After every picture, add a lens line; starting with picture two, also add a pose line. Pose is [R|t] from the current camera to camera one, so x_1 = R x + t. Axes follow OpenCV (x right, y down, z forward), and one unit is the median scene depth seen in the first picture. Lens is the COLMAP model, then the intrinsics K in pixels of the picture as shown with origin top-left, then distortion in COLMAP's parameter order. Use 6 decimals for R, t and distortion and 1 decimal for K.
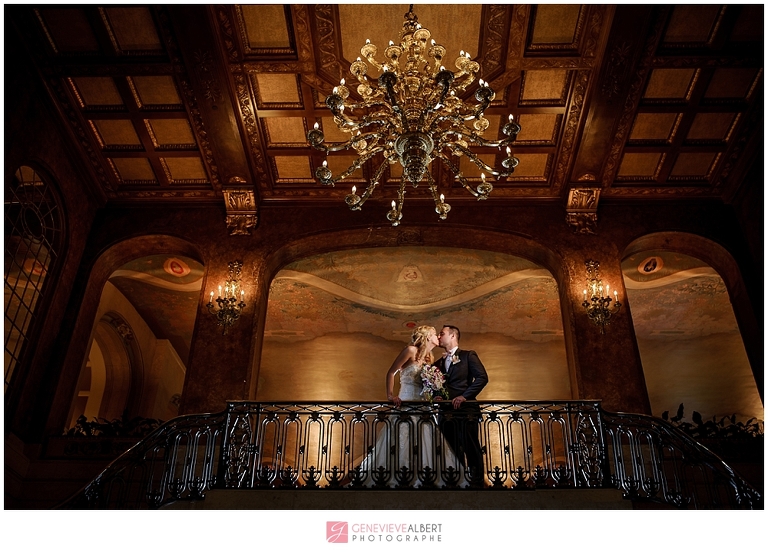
lens RADIAL K [[737.1, 0, 384.1], [0, 737.1, 248.6], [0, 0, 1]] dist [-0.011094, 0.021915]
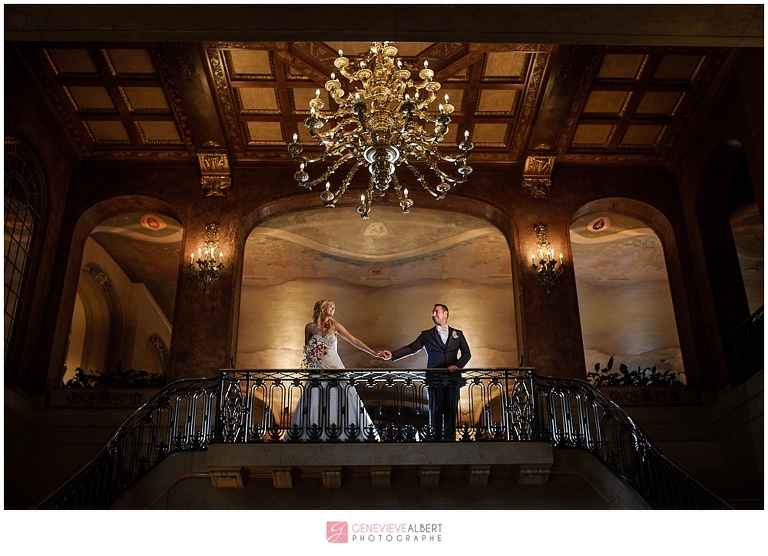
lens RADIAL K [[775.8, 0, 394.1], [0, 775.8, 300.0], [0, 0, 1]] dist [0.005665, 0.021551]
pose [[0.998200, 0.001468, 0.059955, -0.007037], [-0.012871, 0.981650, 0.190256, -0.089885], [-0.058575, -0.190686, 0.979902, -0.133288]]
